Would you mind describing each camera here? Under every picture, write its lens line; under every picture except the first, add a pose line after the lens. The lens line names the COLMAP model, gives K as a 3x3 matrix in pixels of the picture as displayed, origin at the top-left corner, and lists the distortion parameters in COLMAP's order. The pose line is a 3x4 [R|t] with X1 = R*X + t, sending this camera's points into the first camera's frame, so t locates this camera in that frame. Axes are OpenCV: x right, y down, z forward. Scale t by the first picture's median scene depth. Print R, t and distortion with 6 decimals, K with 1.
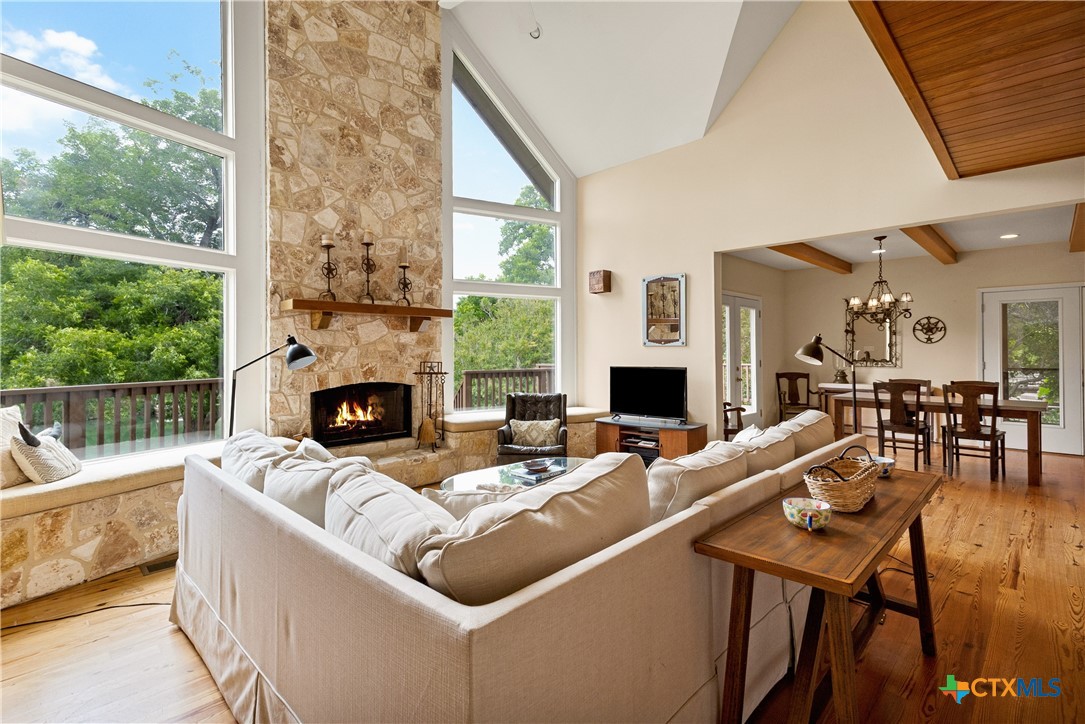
lens RADIAL K [[502.1, 0, 533.0], [0, 502.1, 346.2], [0, 0, 1]] dist [0.010697, -0.000811]
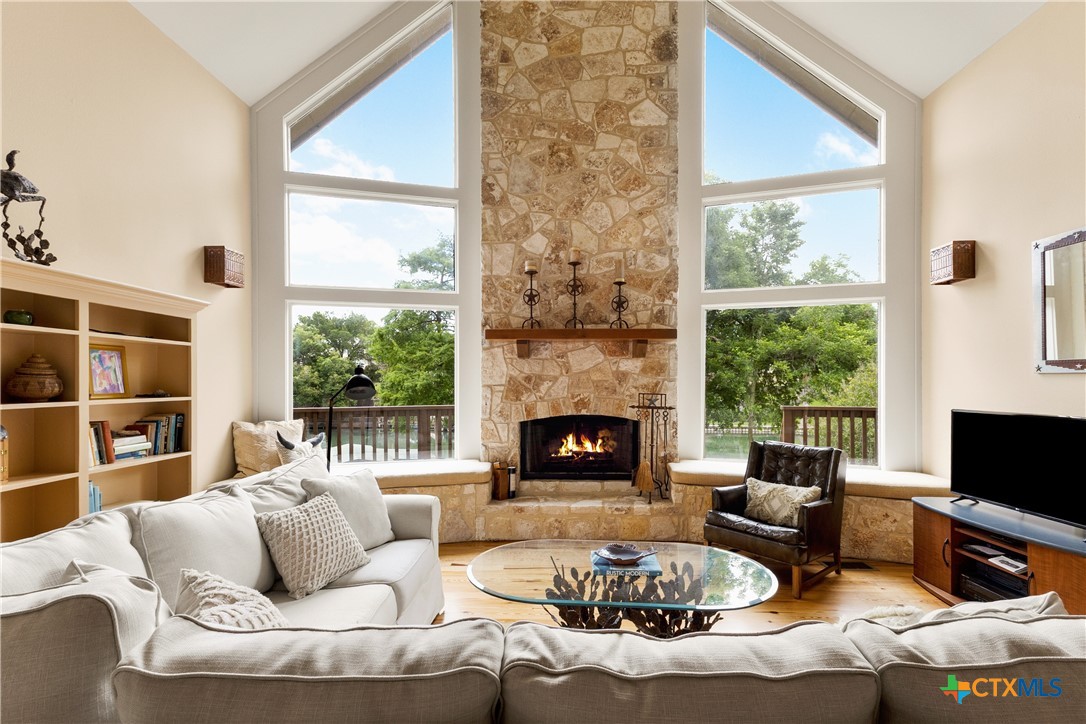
lens RADIAL K [[502.5, 0, 543.4], [0, 502.5, 378.1], [0, 0, 1]] dist [0.010697, -0.000811]
pose [[0.693620, 0.001477, -0.720339, 0.280994], [0.005019, 0.999964, 0.006883, -0.001261], [0.720323, -0.008389, 0.693588, 0.310093]]
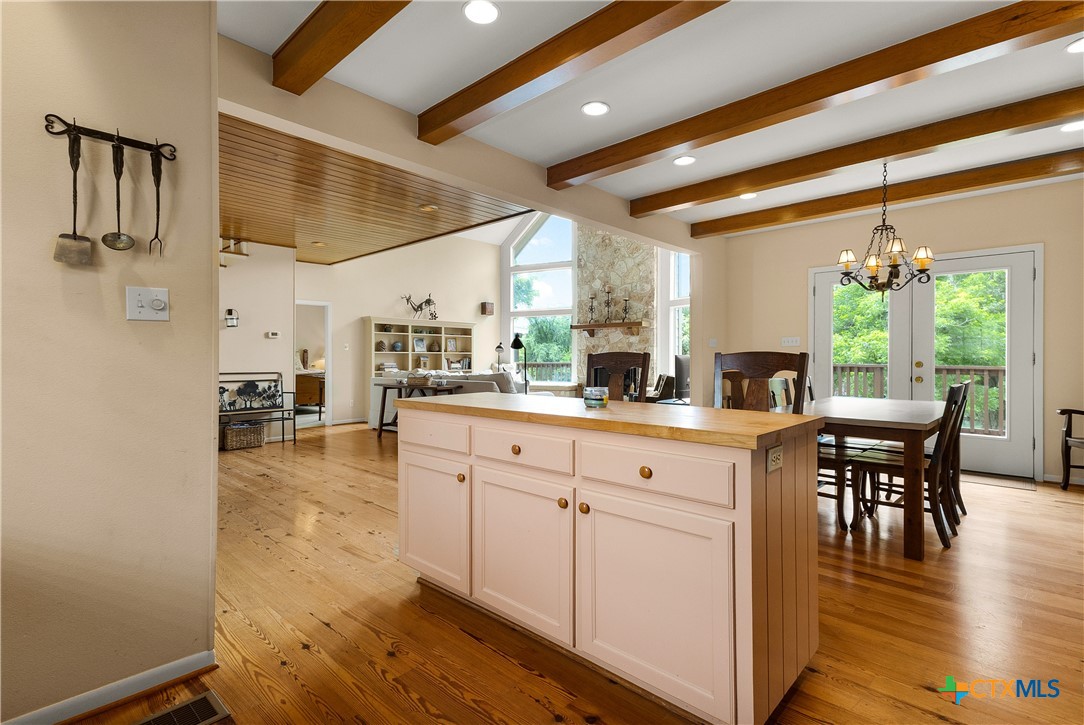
lens RADIAL K [[501.6, 0, 542.9], [0, 501.6, 358.3], [0, 0, 1]] dist [0.010697, -0.000811]
pose [[0.038011, 0.008235, -0.999243, 1.567667], [0.011714, 0.999894, 0.008686, 0.033493], [0.999209, -0.012036, 0.037910, 0.642353]]
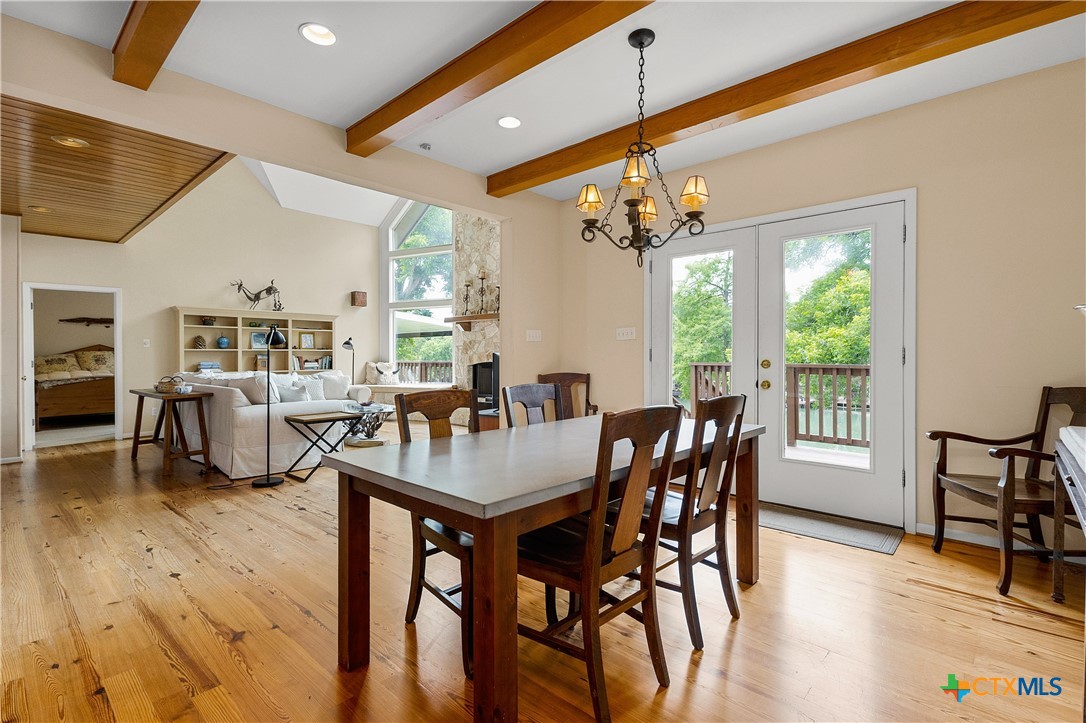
lens RADIAL K [[502.5, 0, 543.1], [0, 502.5, 355.9], [0, 0, 1]] dist [0.010697, -0.000811]
pose [[0.048740, 0.005867, -0.998794, 1.298642], [0.012827, 0.999897, 0.006499, 0.042741], [0.998729, -0.013129, 0.048659, 1.075393]]
